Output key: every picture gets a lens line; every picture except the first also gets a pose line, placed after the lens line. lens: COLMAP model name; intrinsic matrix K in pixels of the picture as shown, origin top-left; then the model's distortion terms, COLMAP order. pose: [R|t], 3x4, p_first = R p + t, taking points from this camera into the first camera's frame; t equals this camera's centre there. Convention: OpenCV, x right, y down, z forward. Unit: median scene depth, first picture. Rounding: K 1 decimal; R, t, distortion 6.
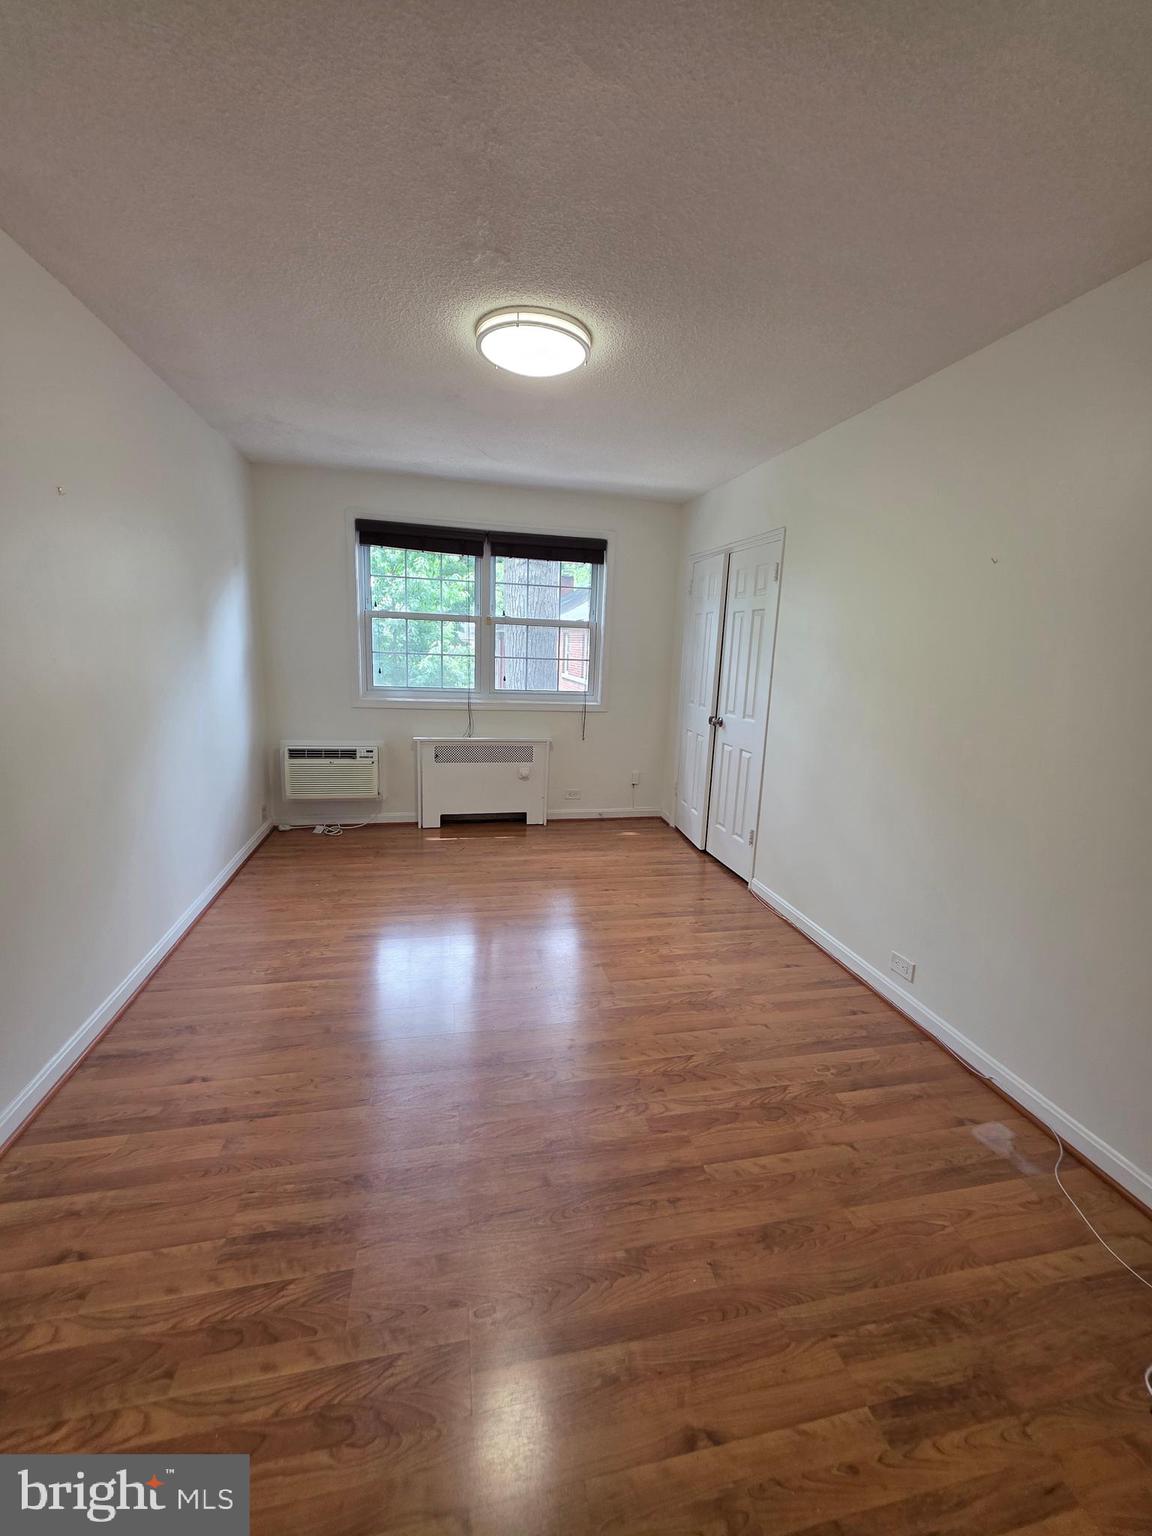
lens RADIAL K [[615.2, 0, 584.8], [0, 615.2, 765.6], [0, 0, 1]] dist [0.001656, 0.000445]
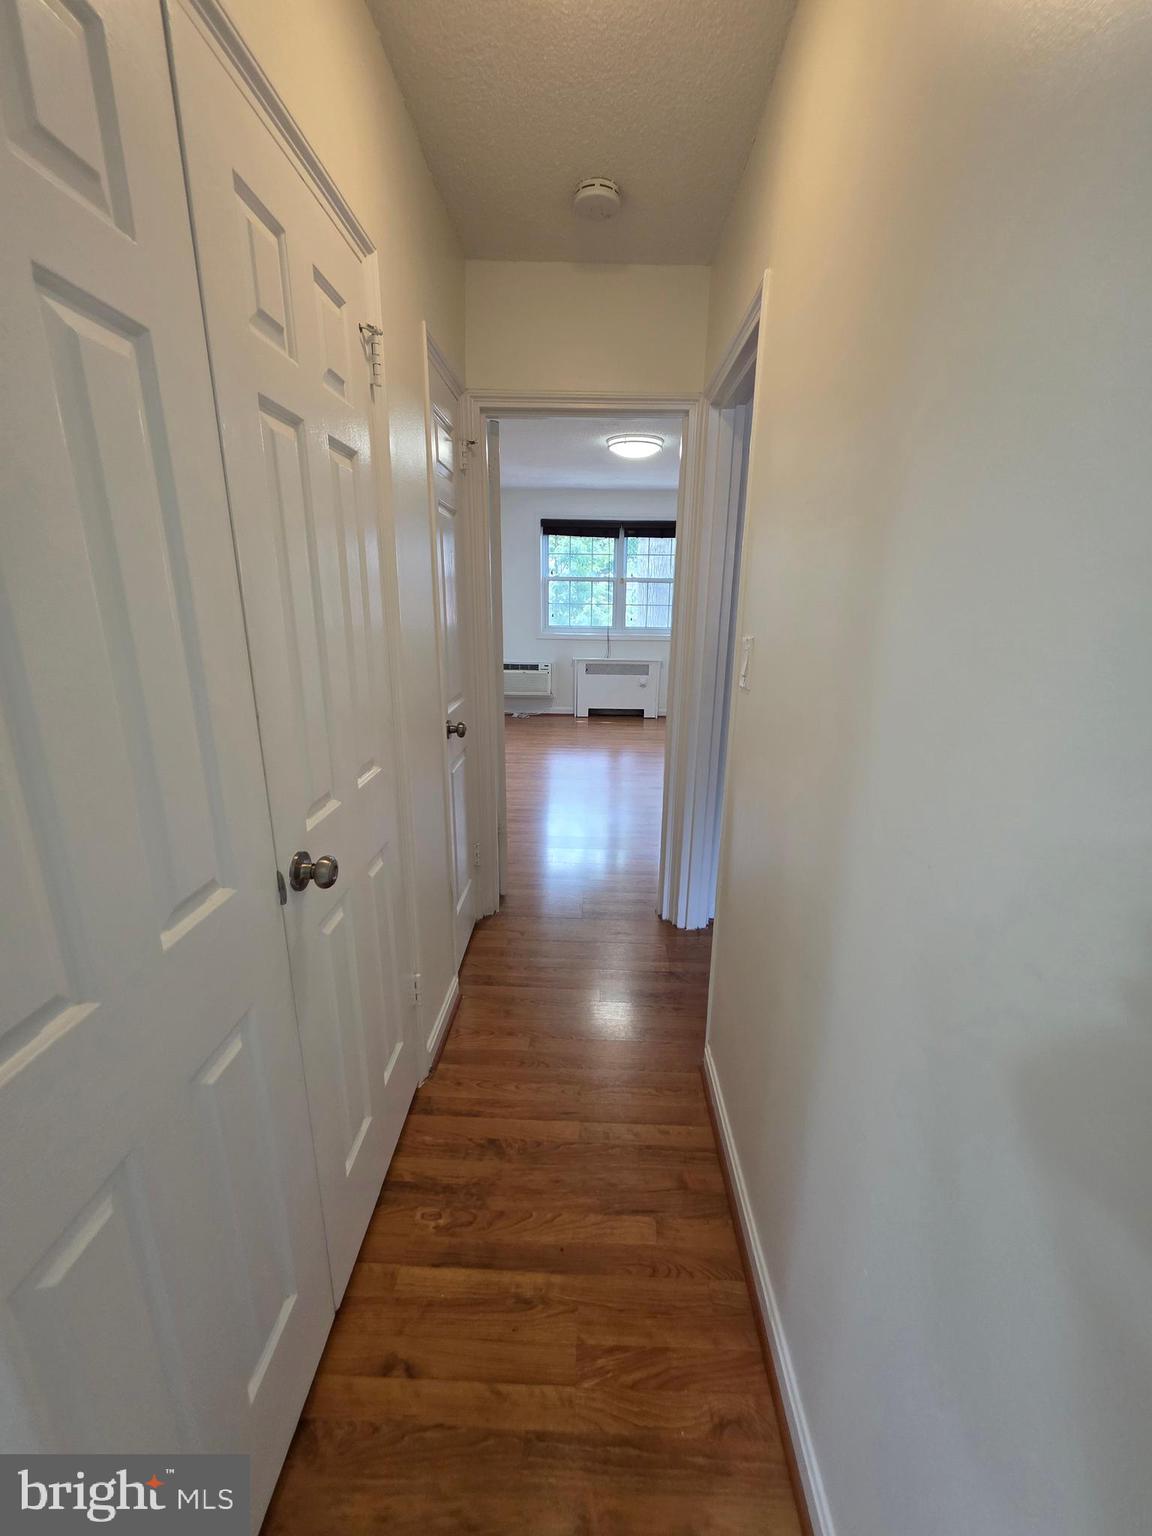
lens RADIAL K [[615.2, 0, 584.8], [0, 615.2, 765.6], [0, 0, 1]] dist [0.001656, 0.000445]
pose [[0.970116, 0.037039, -0.239799, 0.137623], [-0.022324, 0.997713, 0.063793, 0.127555], [0.241614, -0.056533, 0.968724, -0.527541]]
